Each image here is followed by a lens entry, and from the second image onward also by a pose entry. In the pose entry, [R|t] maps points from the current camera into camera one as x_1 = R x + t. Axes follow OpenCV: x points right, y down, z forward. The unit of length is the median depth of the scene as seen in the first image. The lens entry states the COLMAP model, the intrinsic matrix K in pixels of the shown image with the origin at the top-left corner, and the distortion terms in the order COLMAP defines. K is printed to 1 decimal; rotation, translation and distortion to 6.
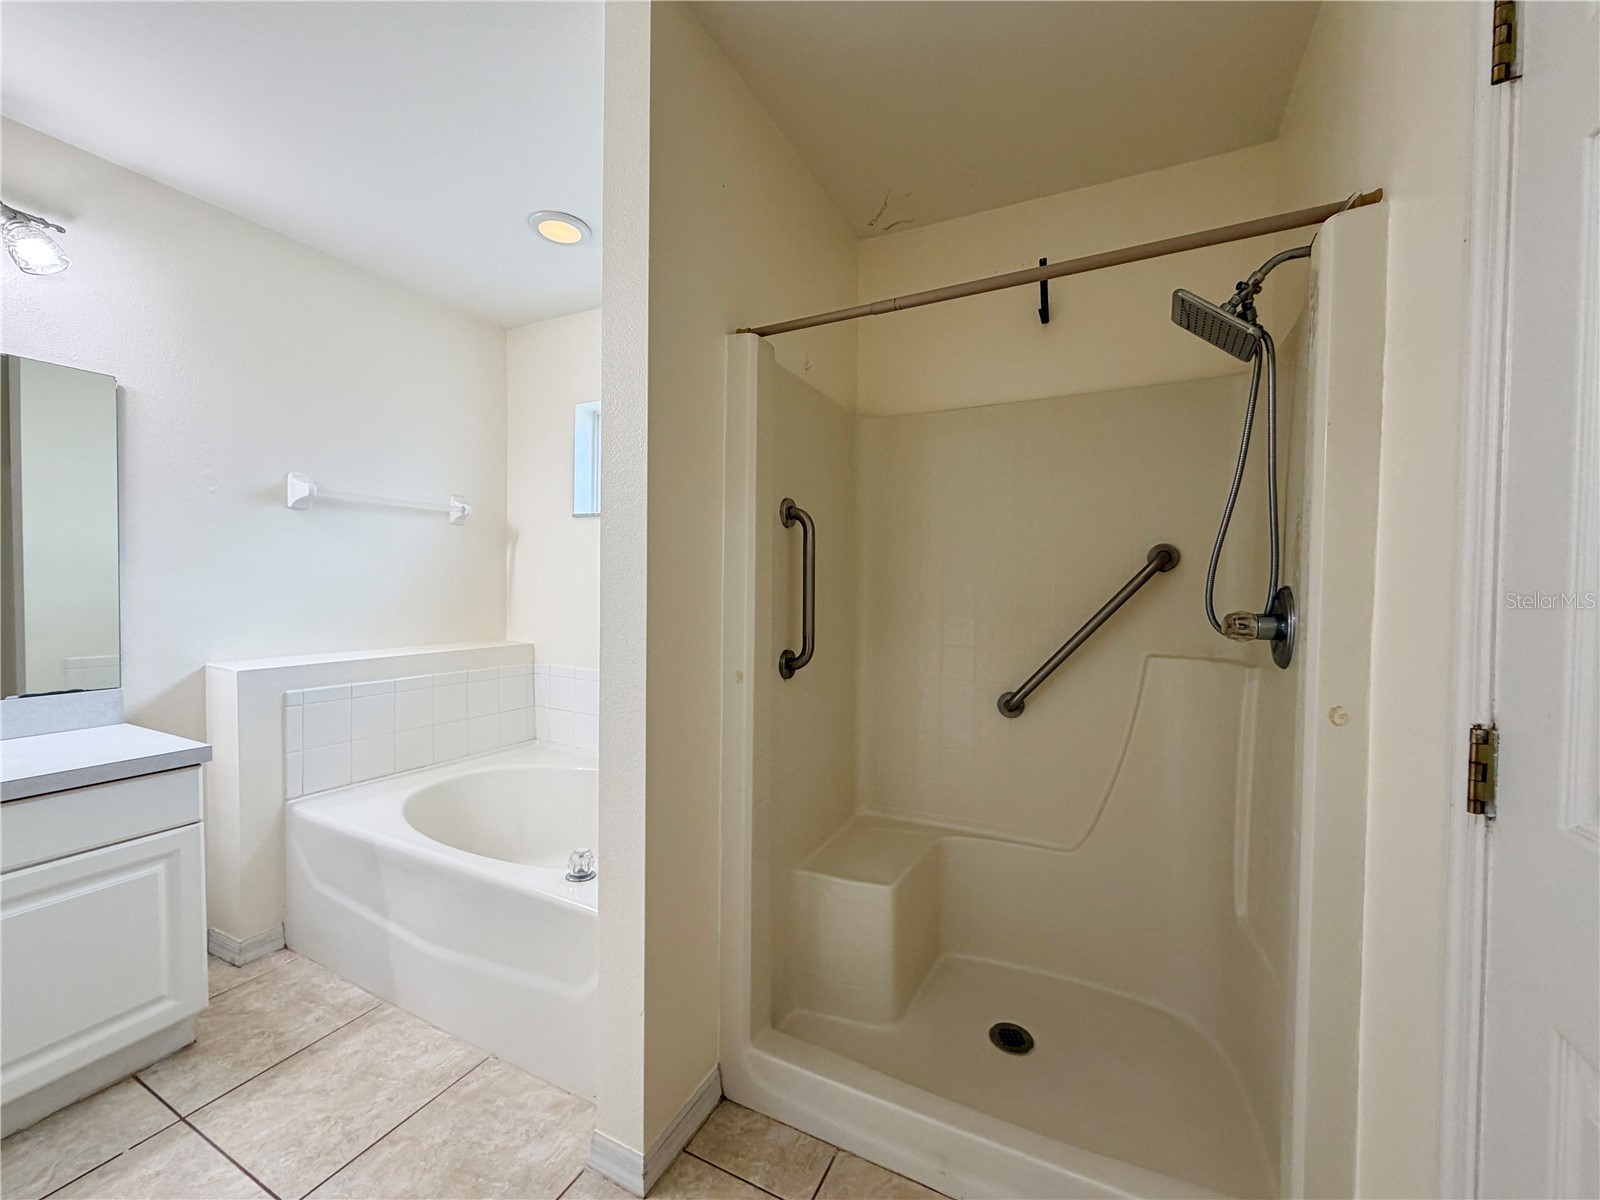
lens RADIAL K [[637.1, 0, 795.5], [0, 637.1, 599.1], [0, 0, 1]] dist [-0.001894, -0.000134]
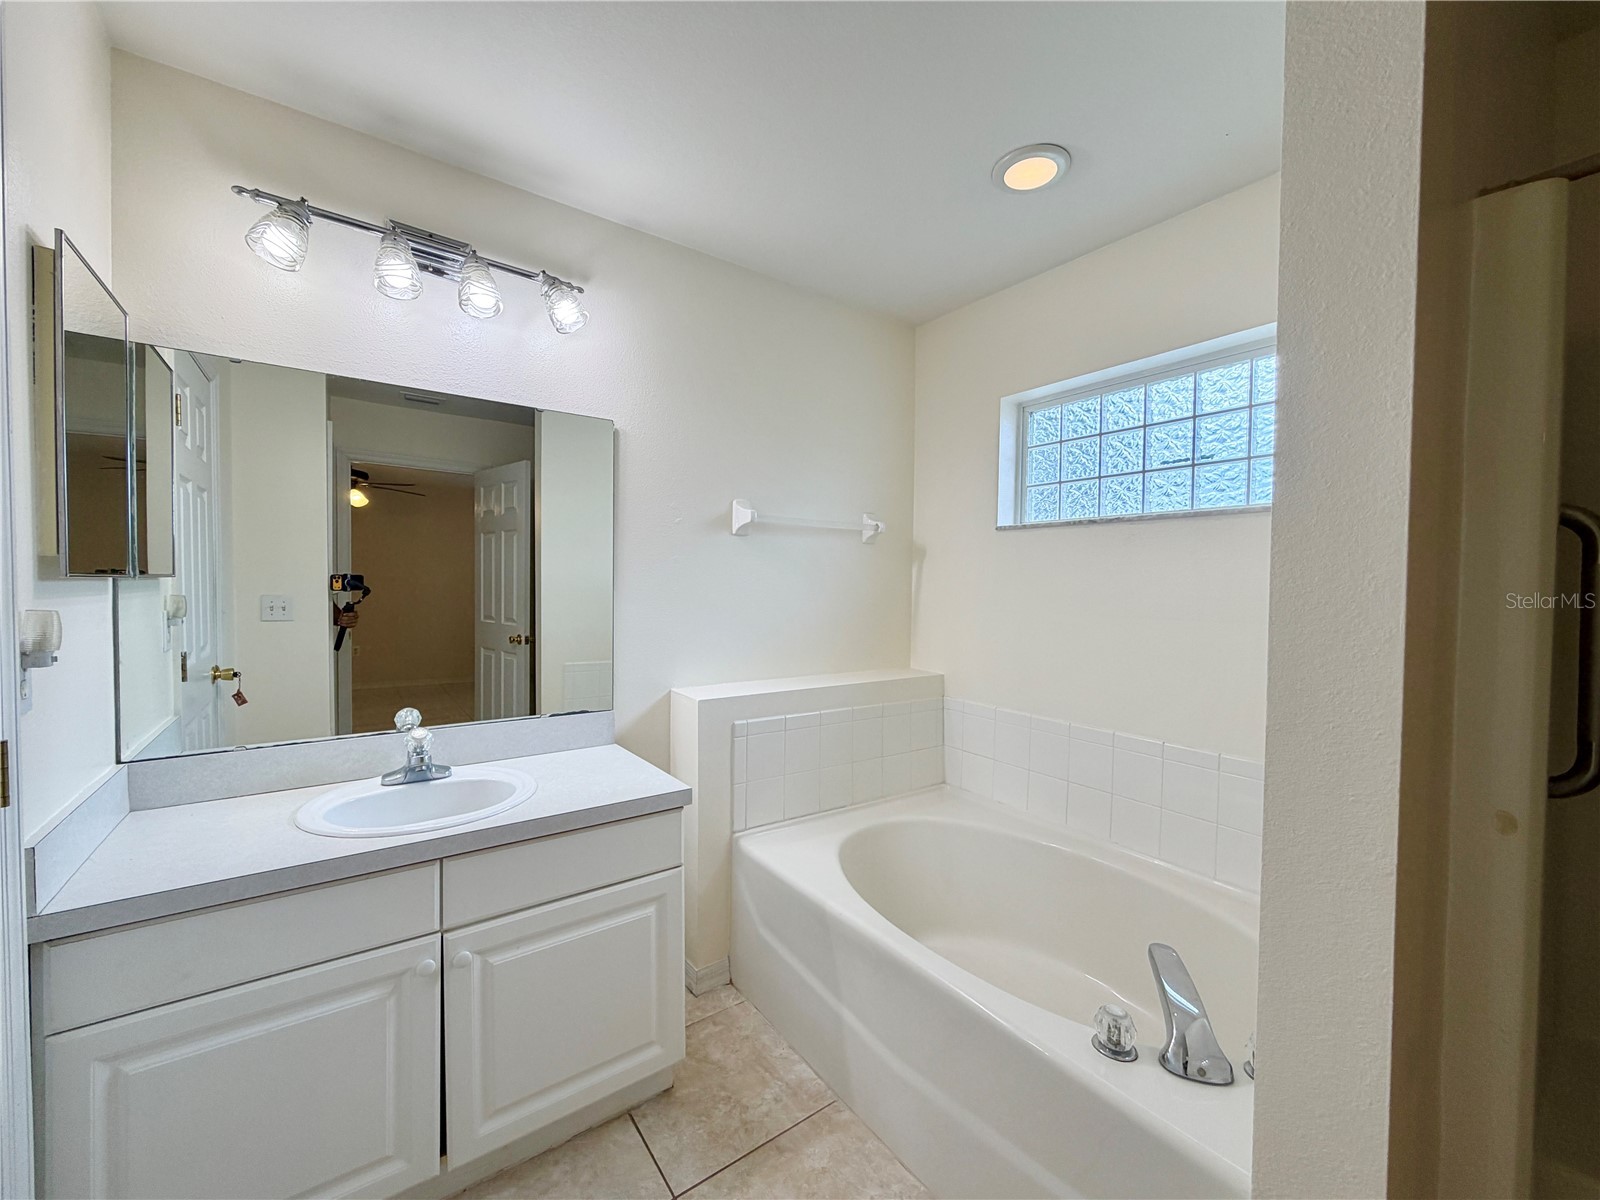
lens RADIAL K [[638.0, 0, 794.9], [0, 638.0, 599.3], [0, 0, 1]] dist [-0.000152, -0.000225]
pose [[0.885444, 0.007175, -0.464690, -0.292684], [-0.010609, 0.999932, -0.004776, -0.045875], [0.464625, 0.009159, 0.885460, 0.188602]]
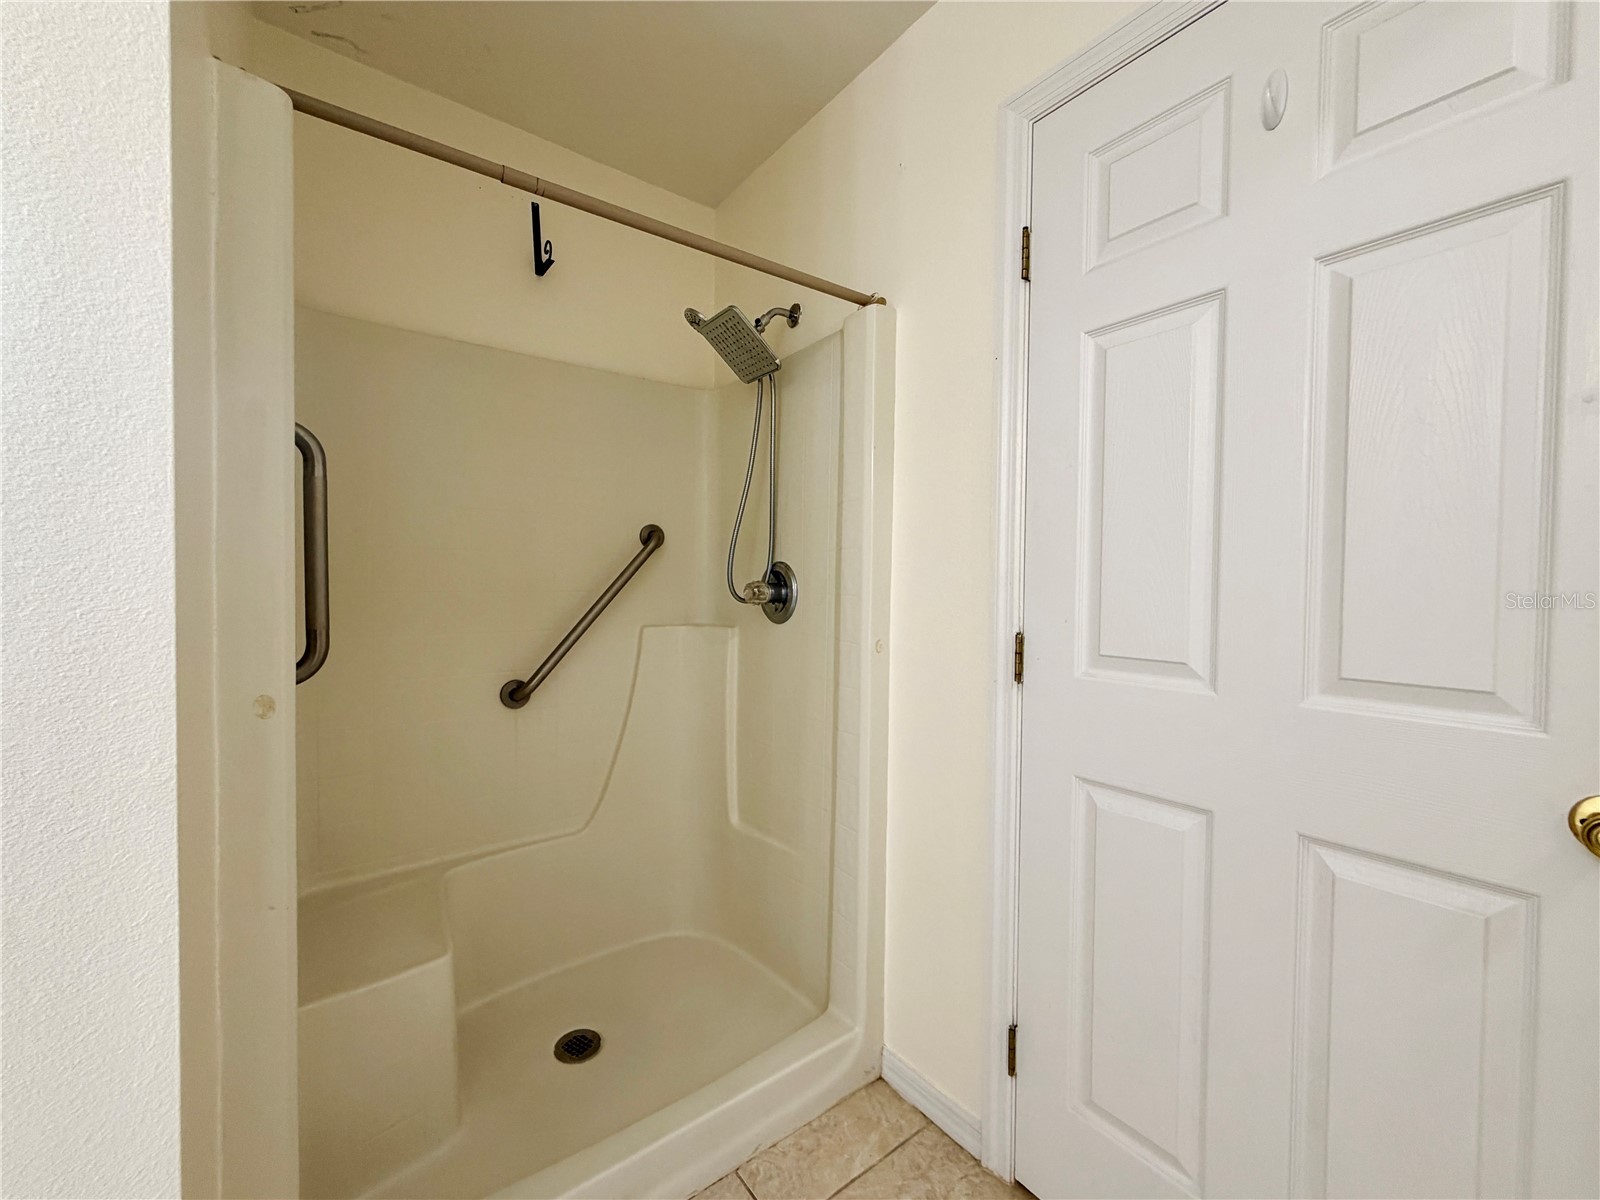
lens RADIAL K [[638.0, 0, 794.9], [0, 638.0, 599.3], [0, 0, 1]] dist [-0.000152, -0.000225]
pose [[0.445829, -0.030578, 0.894596, -0.295727], [0.013630, 0.999532, 0.027373, 0.015508], [-0.895014, -0.000010, 0.446037, 0.268371]]
